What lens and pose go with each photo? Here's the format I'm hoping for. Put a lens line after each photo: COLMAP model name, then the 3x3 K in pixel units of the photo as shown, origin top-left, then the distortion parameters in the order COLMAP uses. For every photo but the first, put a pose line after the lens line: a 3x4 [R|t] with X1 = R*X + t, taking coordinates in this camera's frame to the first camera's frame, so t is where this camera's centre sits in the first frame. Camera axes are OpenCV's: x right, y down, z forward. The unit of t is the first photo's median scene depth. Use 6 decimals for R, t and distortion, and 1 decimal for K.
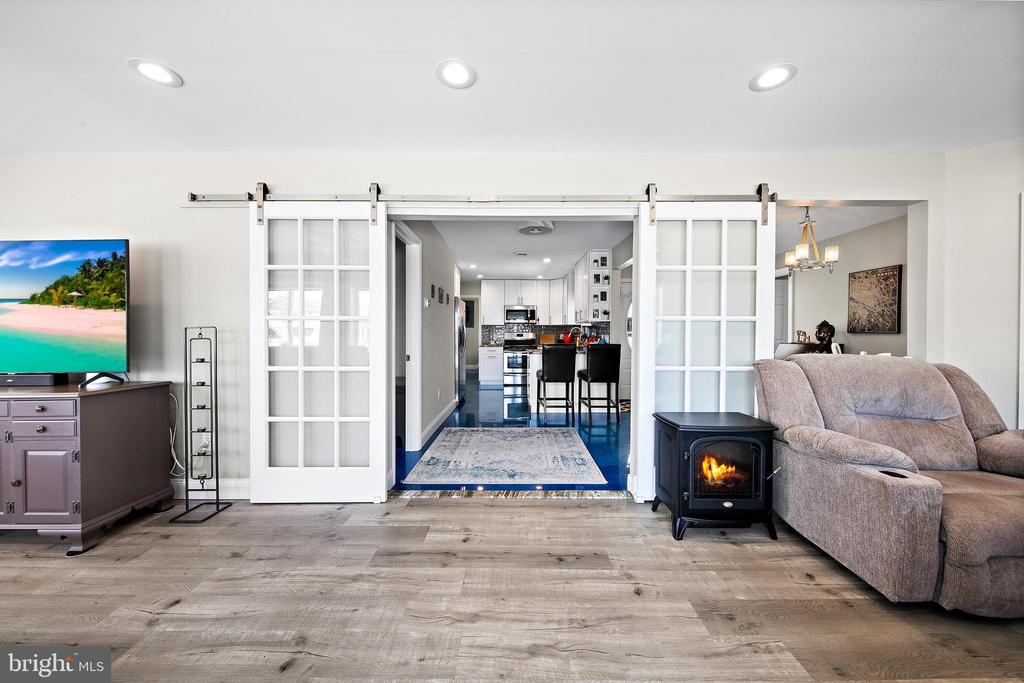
lens RADIAL K [[351.4, 0, 514.9], [0, 351.4, 335.5], [0, 0, 1]] dist [0.007418, -0.004769]
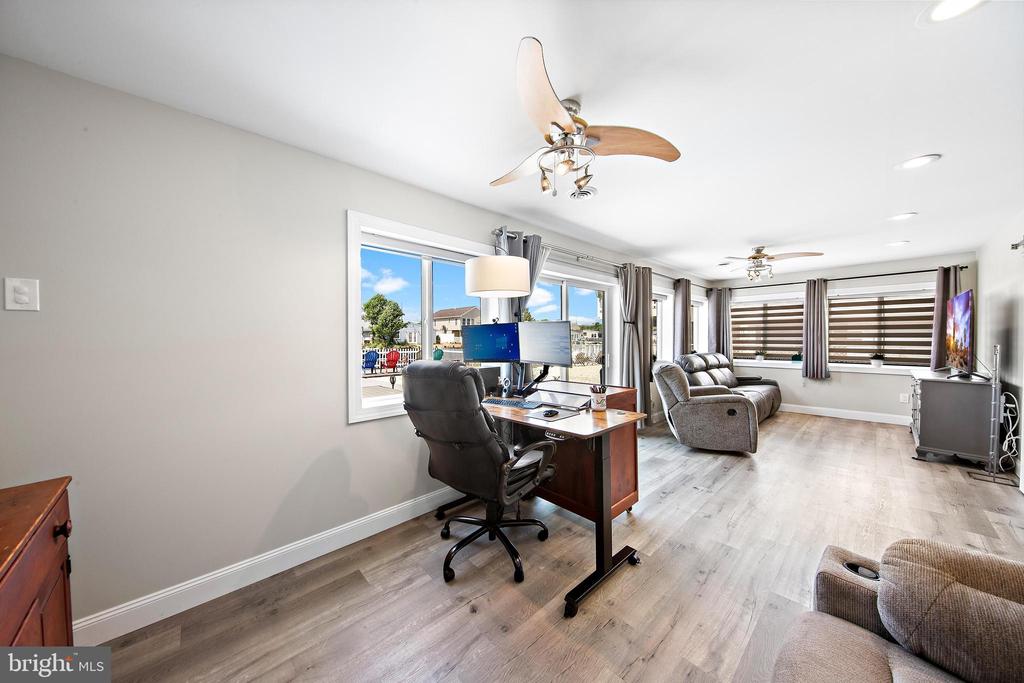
lens RADIAL K [[336.5, 0, 514.1], [0, 336.5, 339.7], [0, 0, 1]] dist [0.000384, -0.003156]
pose [[-0.733388, 0.006254, -0.679781, 1.342617], [-0.005173, 0.999877, 0.014779, -0.053018], [0.679790, 0.014356, -0.733266, 0.659544]]
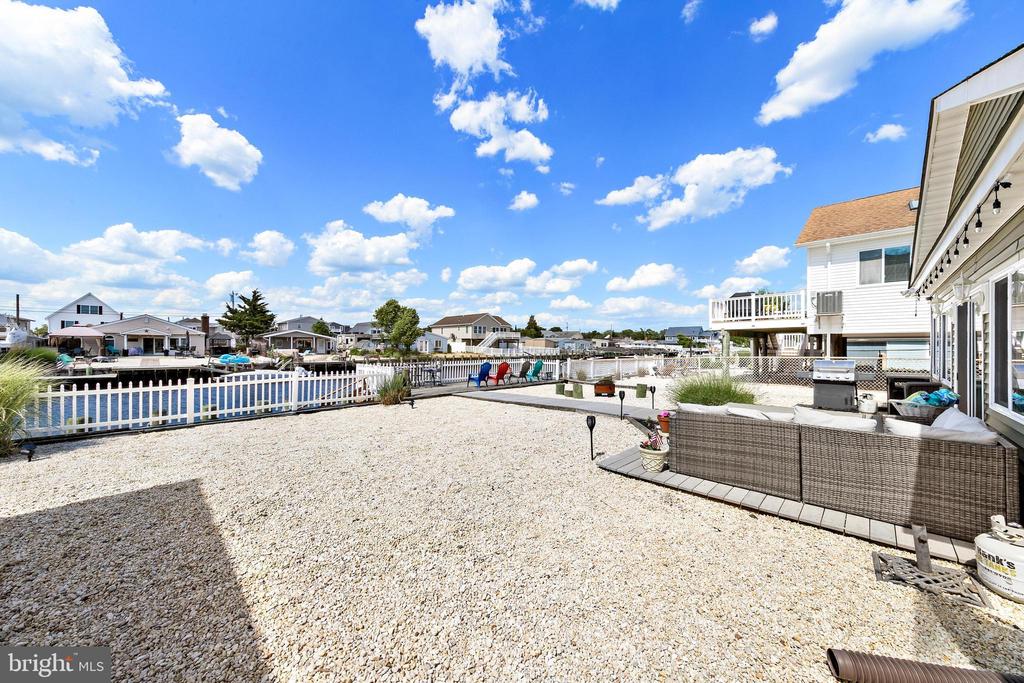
lens RADIAL K [[359.2, 0, 516.6], [0, 359.2, 343.9], [0, 0, 1]] dist [0.010199, -0.000016]
pose [[-0.703864, -0.005515, -0.710313, 3.096670], [-0.009420, 0.999954, 0.001570, -0.070337], [0.710272, 0.007796, -0.703884, -0.755652]]
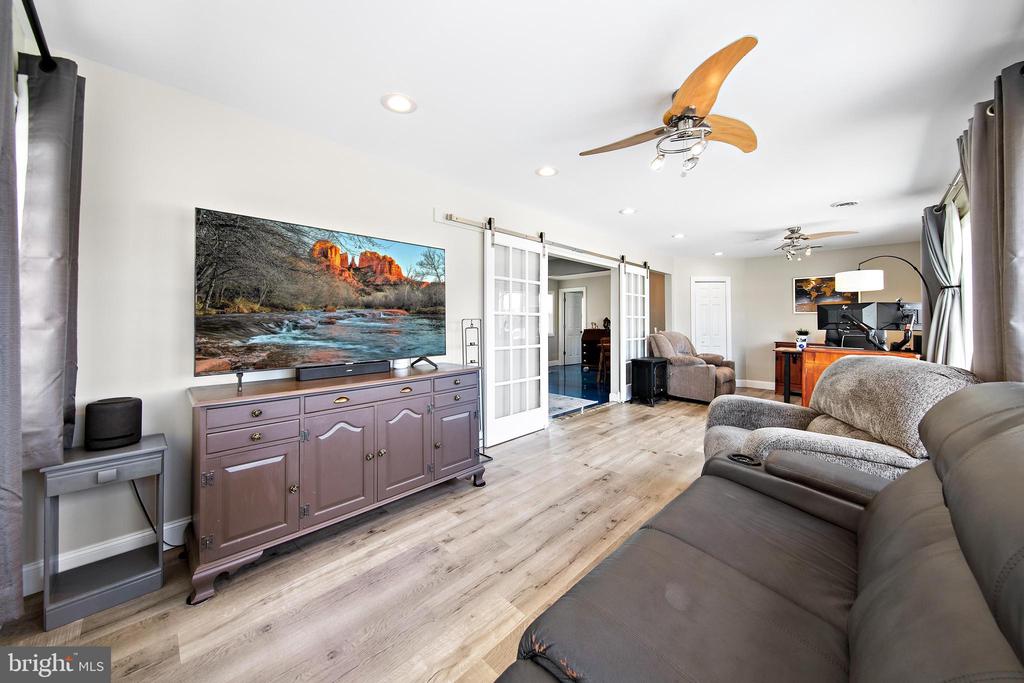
lens RADIAL K [[356.3, 0, 515.9], [0, 356.3, 316.6], [0, 0, 1]] dist [0.000658, 0.000009]
pose [[0.701732, 0.012891, 0.712324, -1.709670], [0.008021, 0.999630, -0.025992, 0.003175], [-0.712396, 0.023953, 0.701369, -0.068452]]
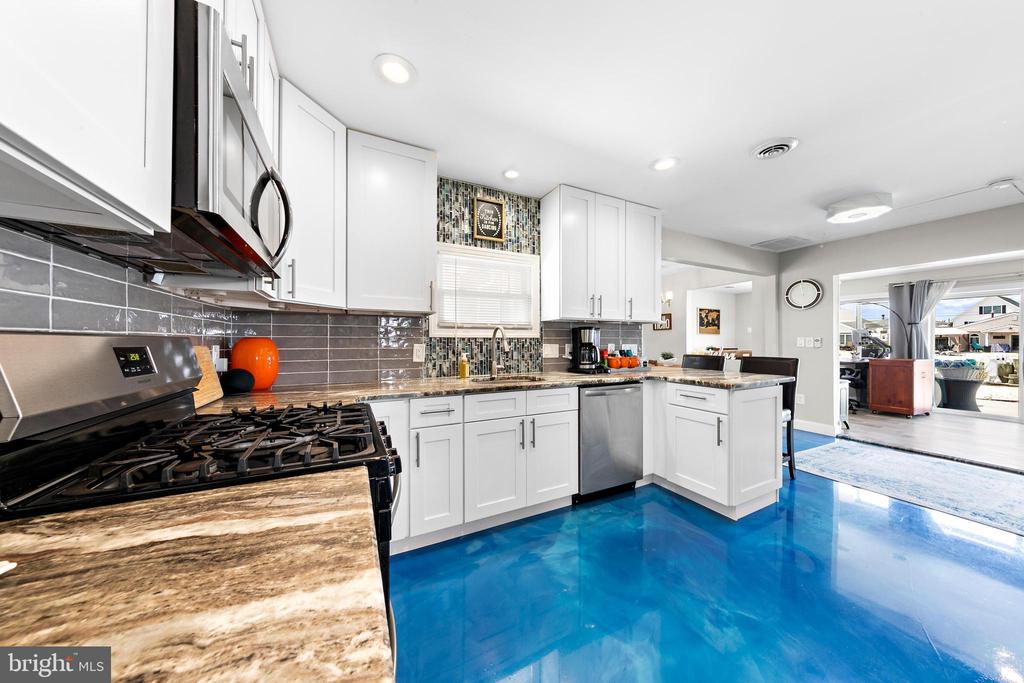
lens RADIAL K [[332.4, 0, 515.3], [0, 332.4, 341.0], [0, 0, 1]] dist [0.006144, 0.000008]
pose [[-0.448384, -0.001235, 0.893840, -0.467691], [0.004031, 0.999986, 0.003404, -0.024294], [-0.893832, 0.005129, -0.448373, 3.452764]]
